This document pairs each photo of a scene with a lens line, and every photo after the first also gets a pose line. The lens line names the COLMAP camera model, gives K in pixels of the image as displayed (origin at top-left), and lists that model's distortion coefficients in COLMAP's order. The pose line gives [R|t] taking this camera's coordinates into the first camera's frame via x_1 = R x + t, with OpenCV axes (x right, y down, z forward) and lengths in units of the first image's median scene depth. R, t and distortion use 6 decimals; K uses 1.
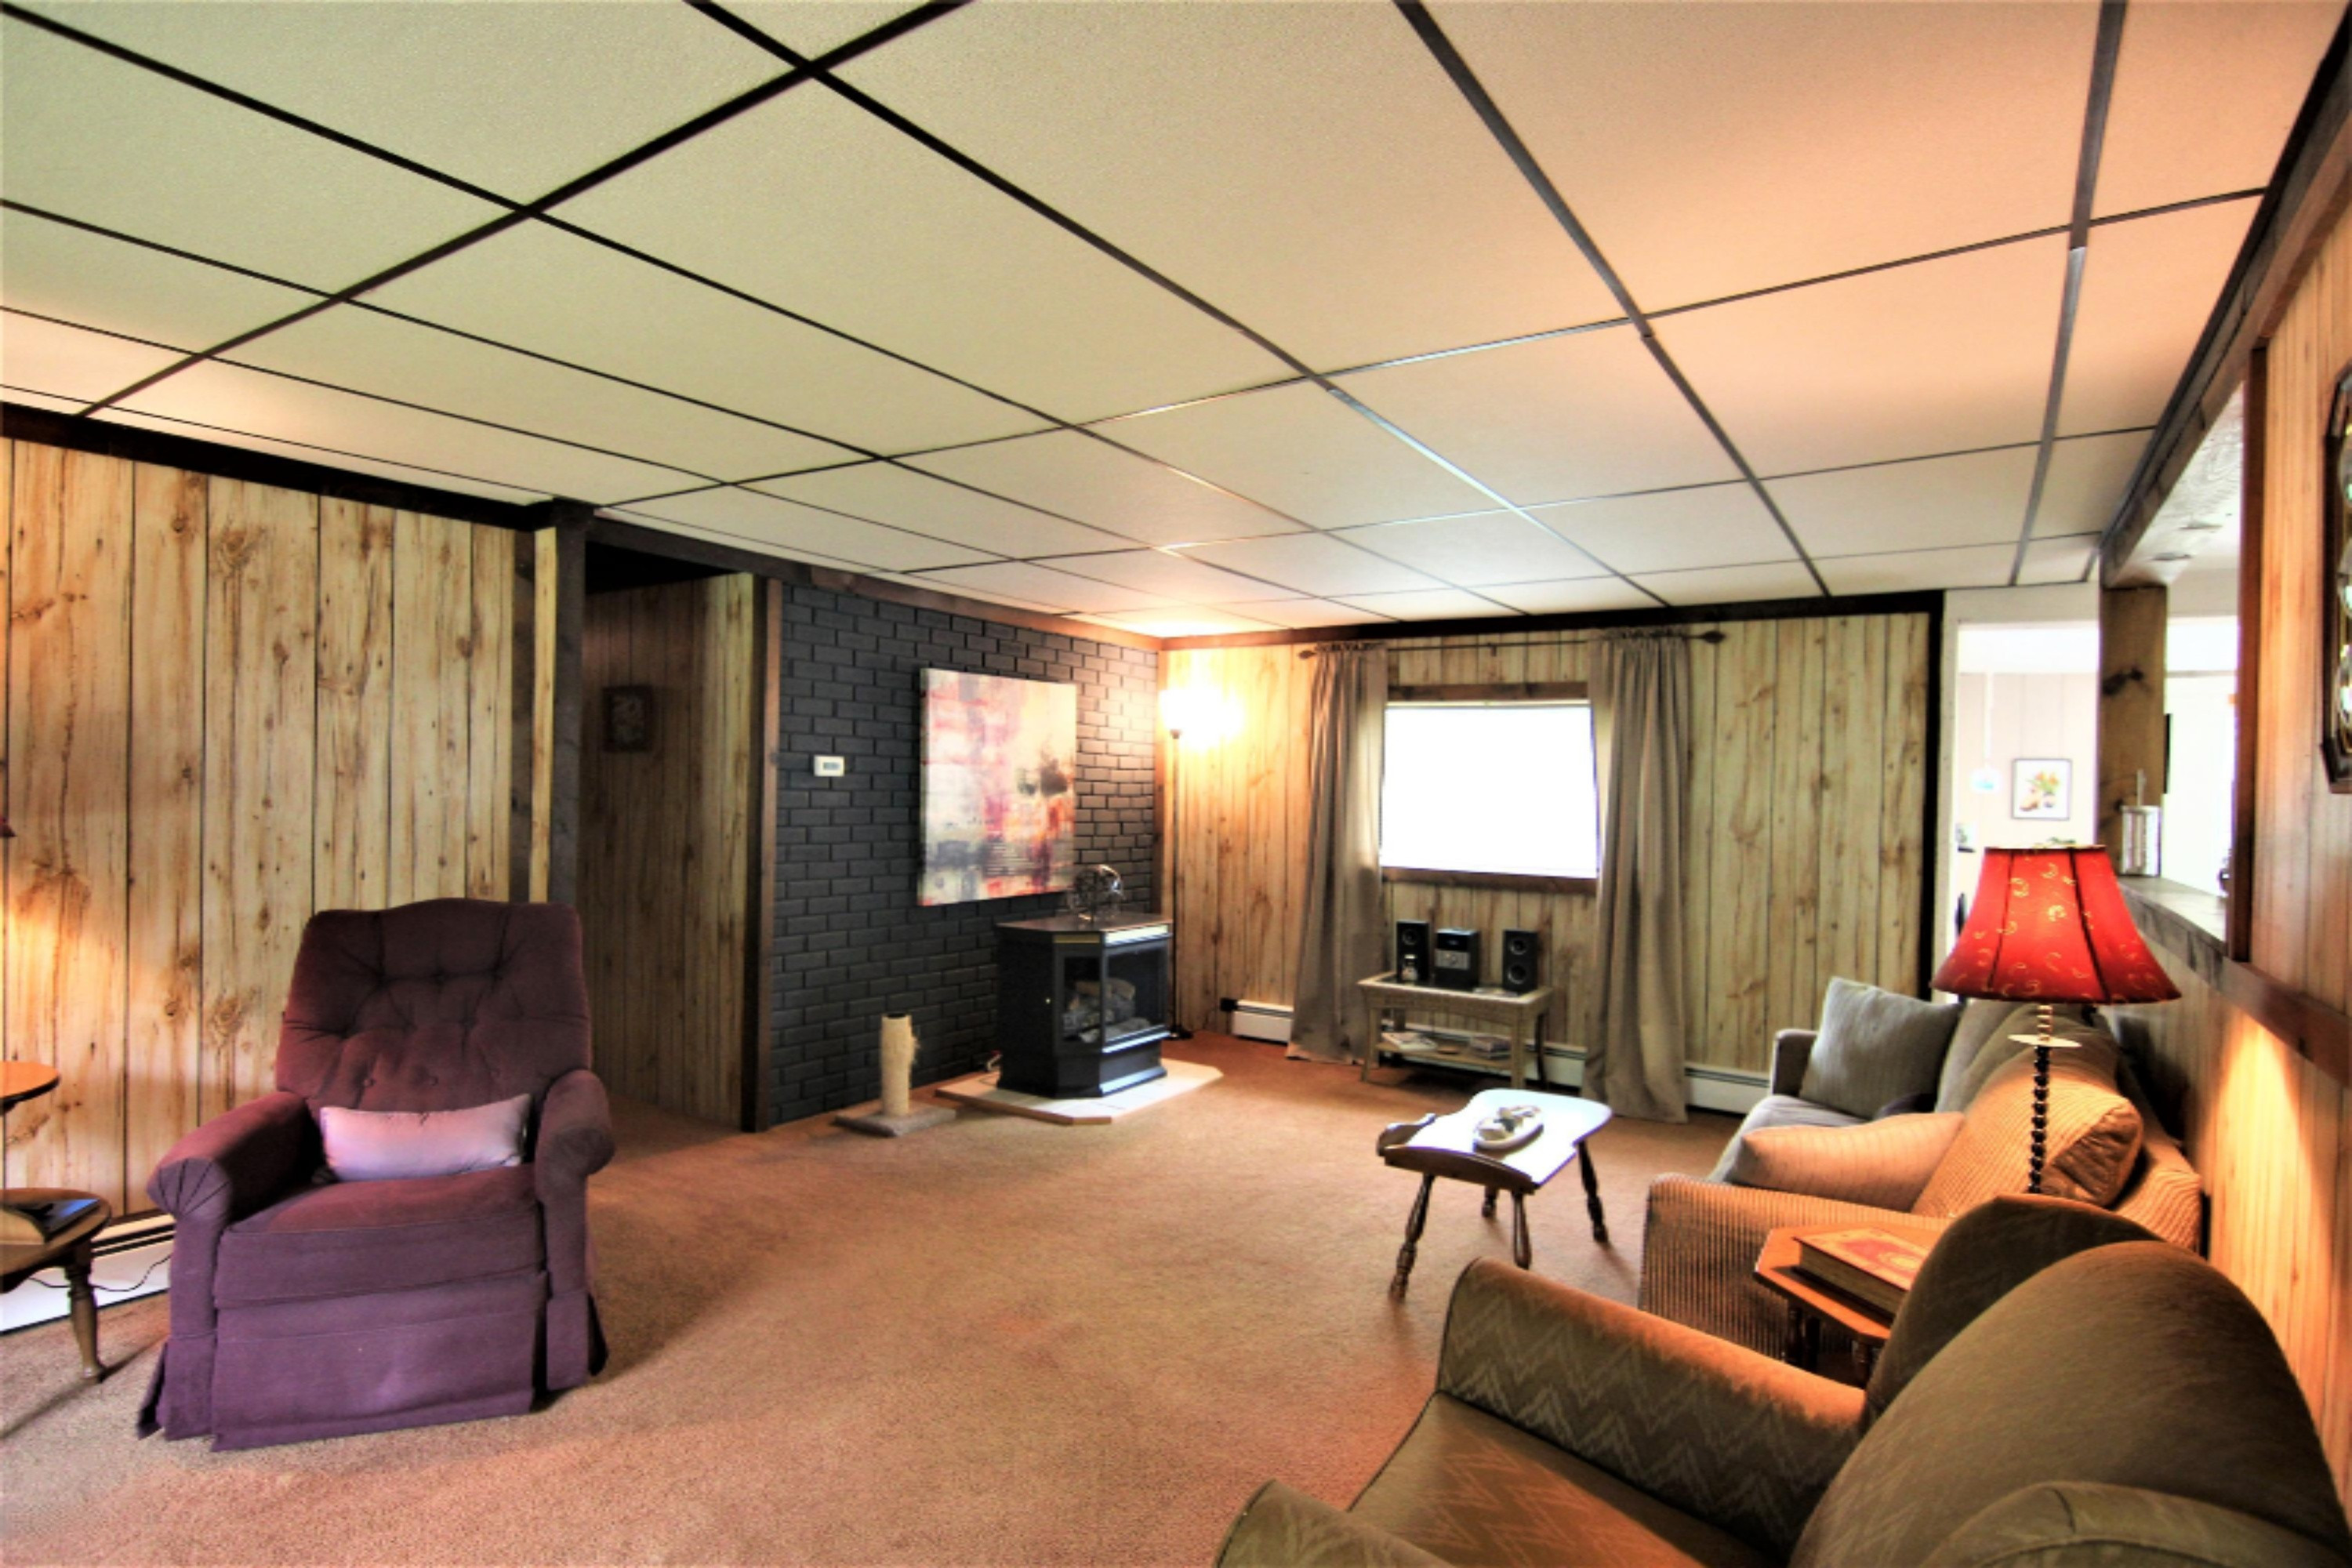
lens RADIAL K [[1205.0, 0, 1176.0], [0, 1205.0, 784.0], [0, 0, 1]] dist [-0.005672, -0.001759]
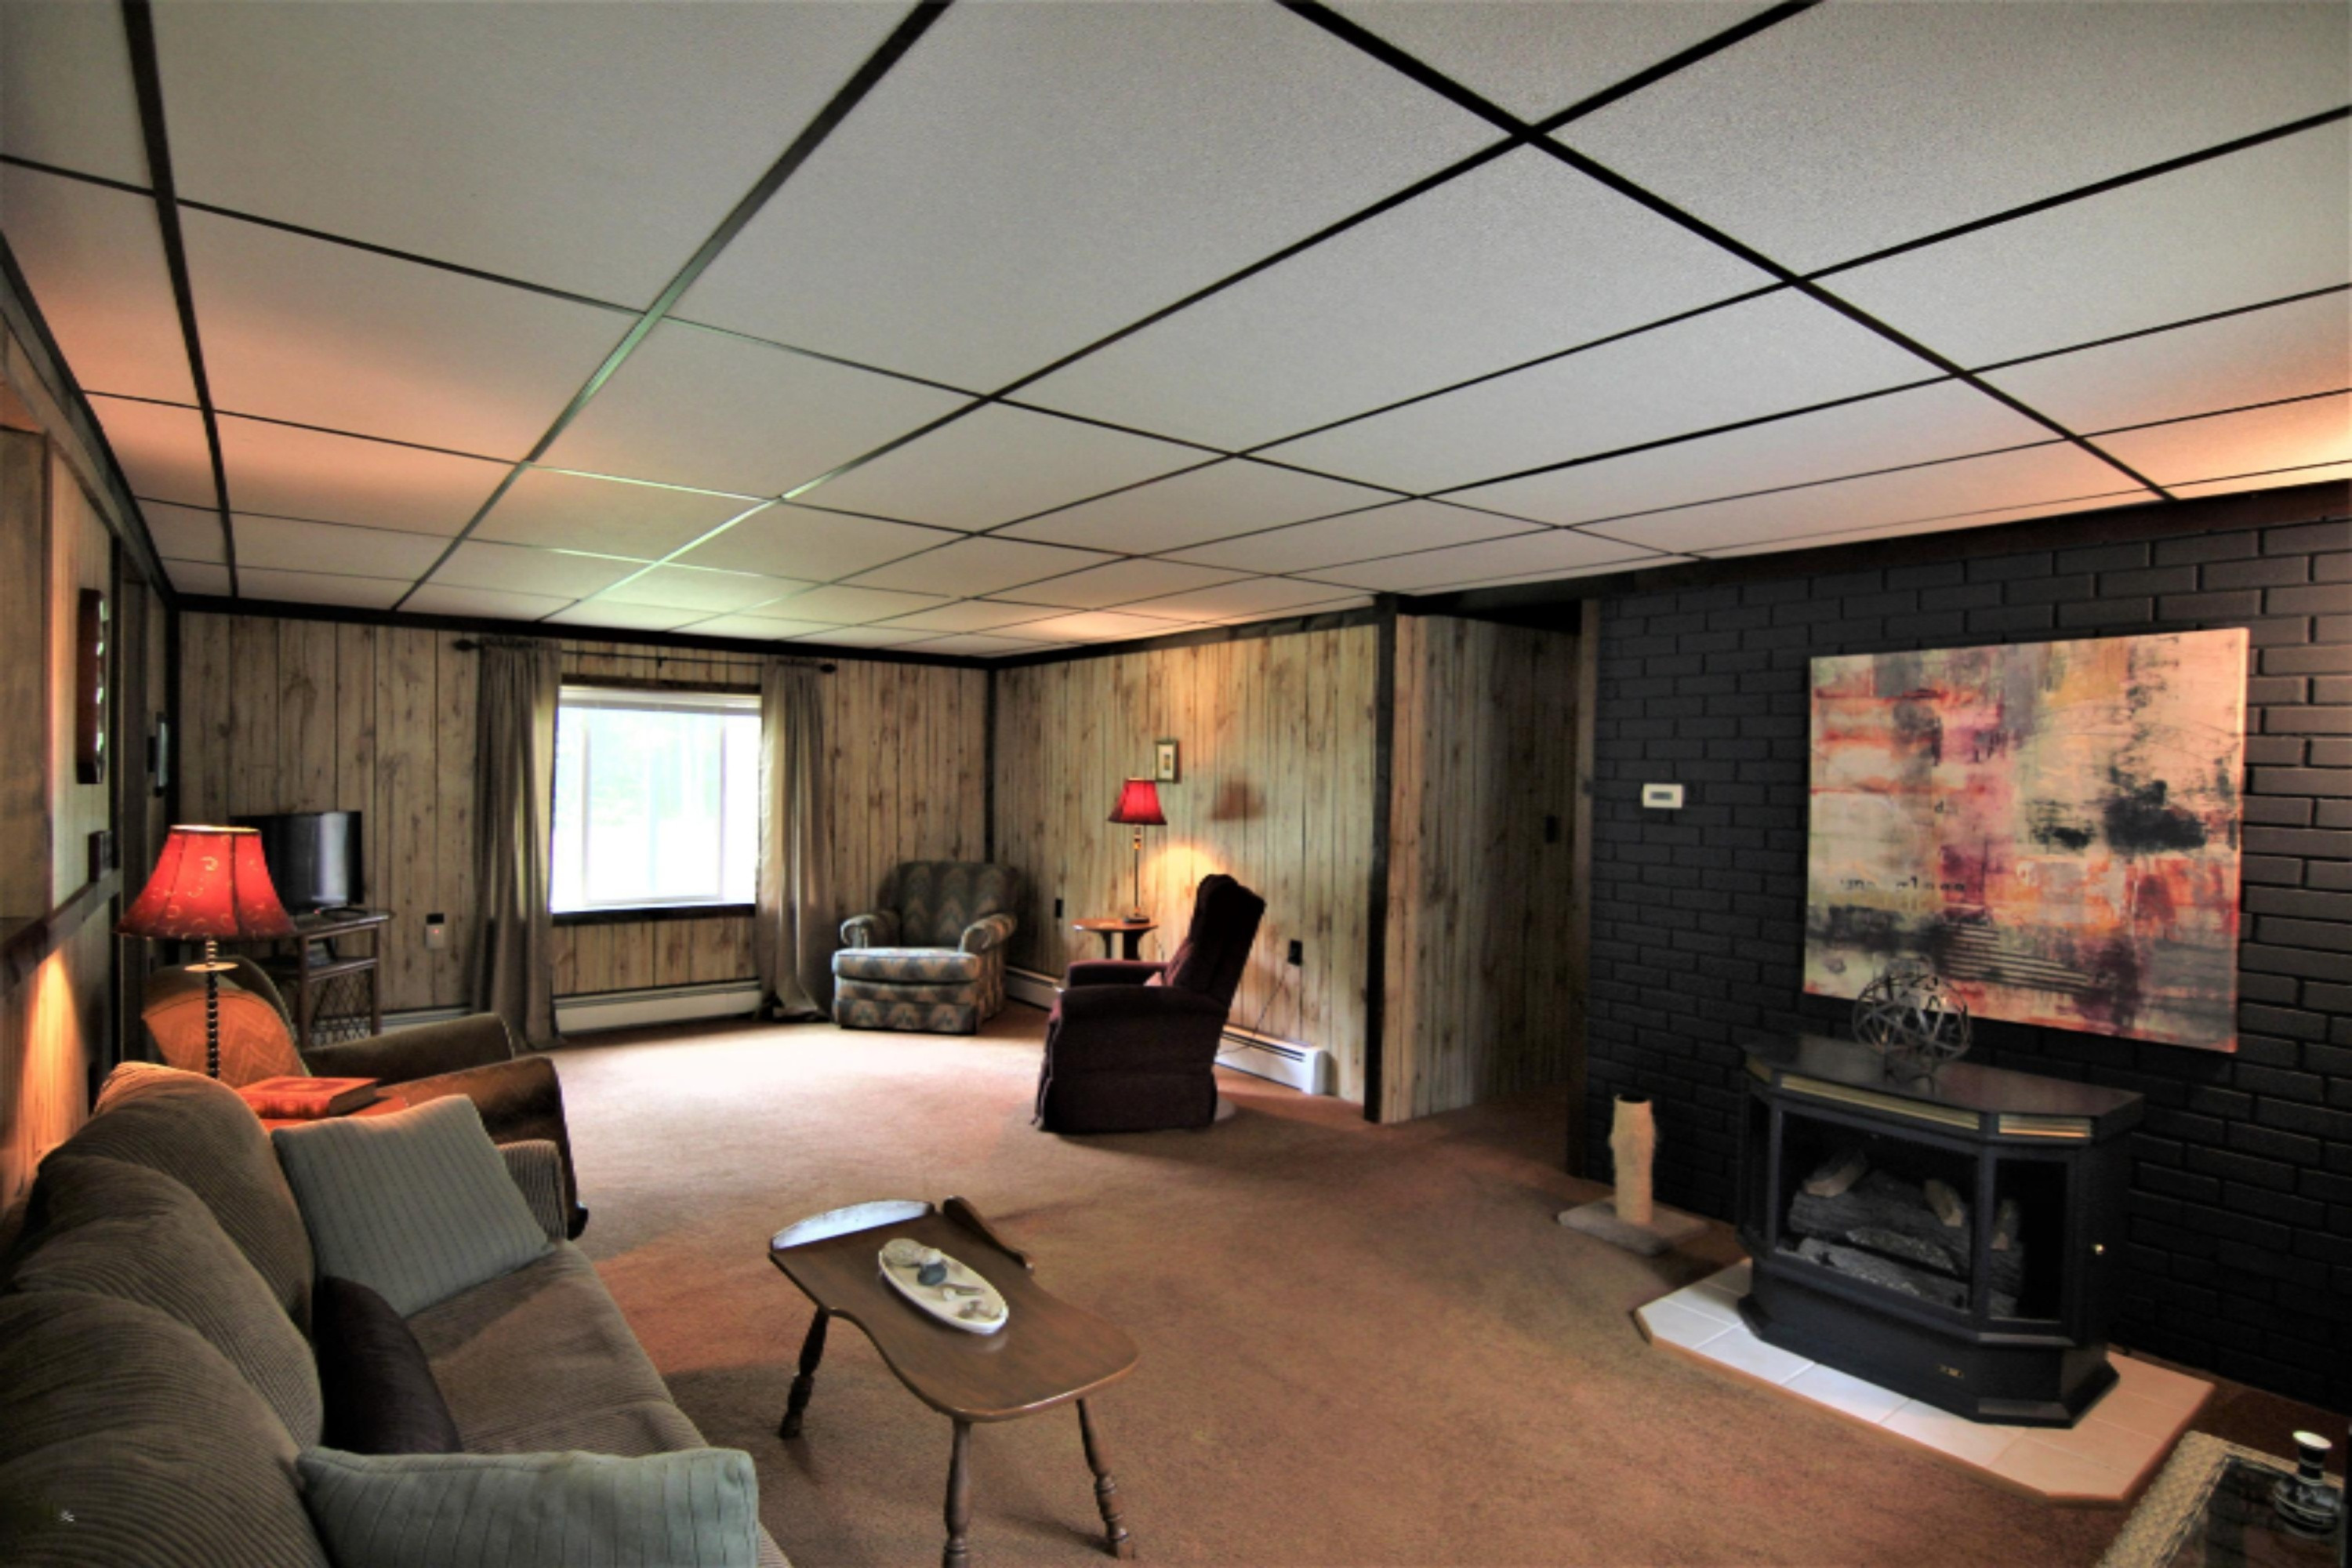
lens RADIAL K [[1205.0, 0, 1176.0], [0, 1205.0, 784.0], [0, 0, 1]] dist [-0.005672, -0.001759]
pose [[-0.325525, -0.017095, -0.945379, 0.566814], [-0.022362, 0.999696, -0.010377, -0.005846], [0.945269, 0.017763, -0.325809, 0.849738]]
